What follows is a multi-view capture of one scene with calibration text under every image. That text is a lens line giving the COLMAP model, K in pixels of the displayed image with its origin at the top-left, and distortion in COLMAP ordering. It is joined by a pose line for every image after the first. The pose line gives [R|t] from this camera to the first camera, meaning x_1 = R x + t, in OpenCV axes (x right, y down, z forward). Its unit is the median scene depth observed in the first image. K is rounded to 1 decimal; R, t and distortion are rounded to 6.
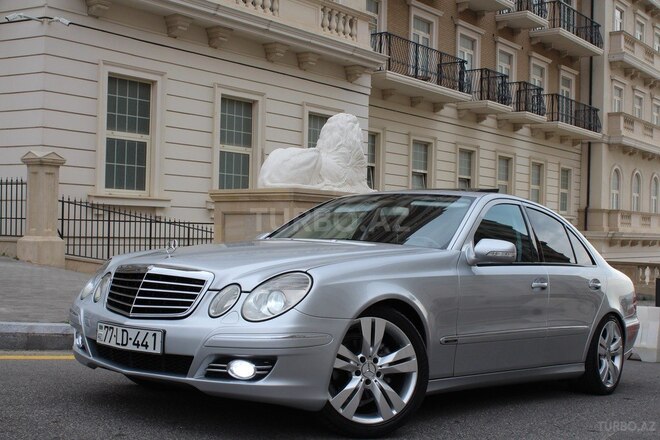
lens RADIAL K [[798.3, 0, 317.4], [0, 798.3, 218.5], [0, 0, 1]] dist [-0.116140, 0.047512]
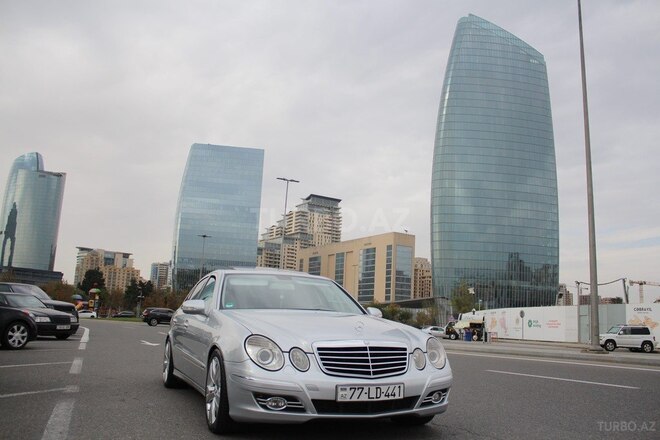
lens RADIAL K [[560.9, 0, 327.9], [0, 560.9, 238.6], [0, 0, 1]] dist [-0.120659, 0.012687]
pose [[0.454289, 0.076450, 0.887568, -1.188972], [-0.066003, 0.996461, -0.052047, -0.071452], [-0.888406, -0.034938, 0.457727, 0.609648]]
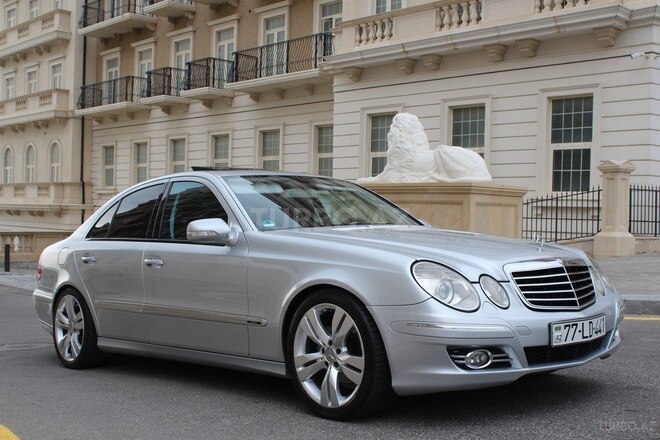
lens RADIAL K [[798.3, 0, 317.4], [0, 798.3, 218.5], [0, 0, 1]] dist [-0.116140, 0.047512]
pose [[0.138641, -0.029999, 0.989888, -1.284733], [-0.034341, 0.998794, 0.035078, -0.018433], [-0.989747, -0.038857, 0.137443, 1.192222]]
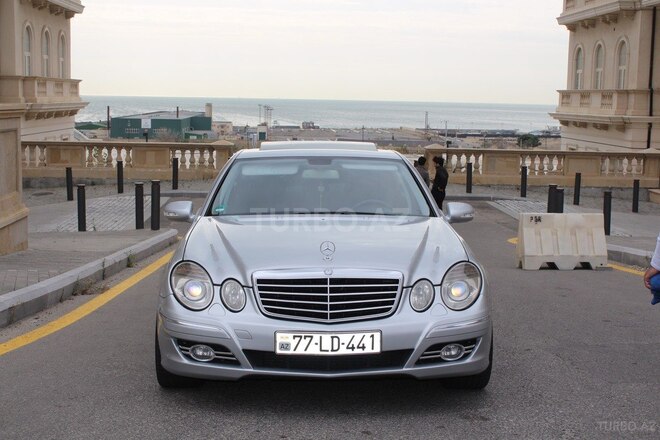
lens RADIAL K [[979.9, 0, 330.0], [0, 979.9, 220.0], [0, 0, 1]] dist [-0.025031, 0.043003]
pose [[0.739274, -0.095772, 0.666560, -1.067287], [-0.006536, 0.988768, 0.149316, -0.197912], [-0.673373, -0.114742, 0.730344, 0.080159]]
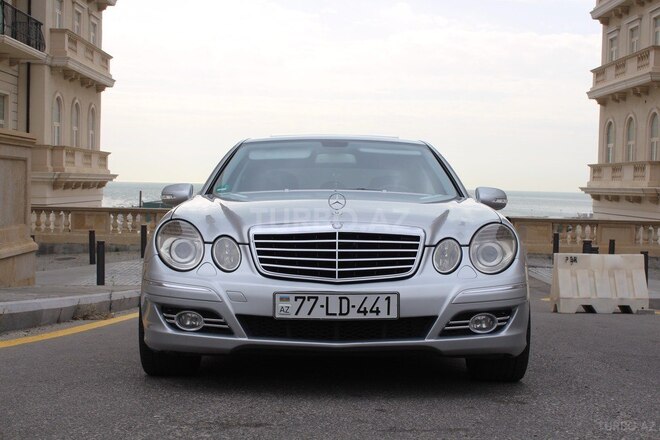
lens RADIAL K [[979.9, 0, 330.0], [0, 979.9, 220.0], [0, 0, 1]] dist [-0.025031, 0.043003]
pose [[0.759361, -0.034235, 0.649768, -0.939830], [-0.009318, 0.997940, 0.063469, -0.013810], [-0.650602, -0.054250, 0.757478, 0.184185]]
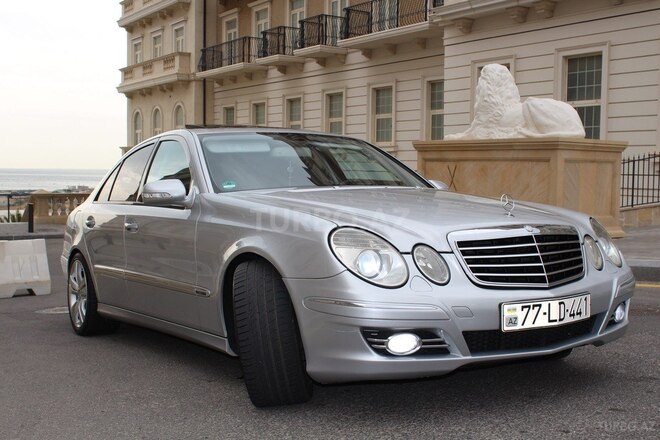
lens RADIAL K [[800.9, 0, 298.0], [0, 800.9, 221.5], [0, 0, 1]] dist [-0.101592, 0.040451]
pose [[0.329275, -0.083052, 0.940574, -1.113278], [-0.018018, 0.995390, 0.094200, -0.021683], [-0.944062, -0.047965, 0.326261, 0.972175]]
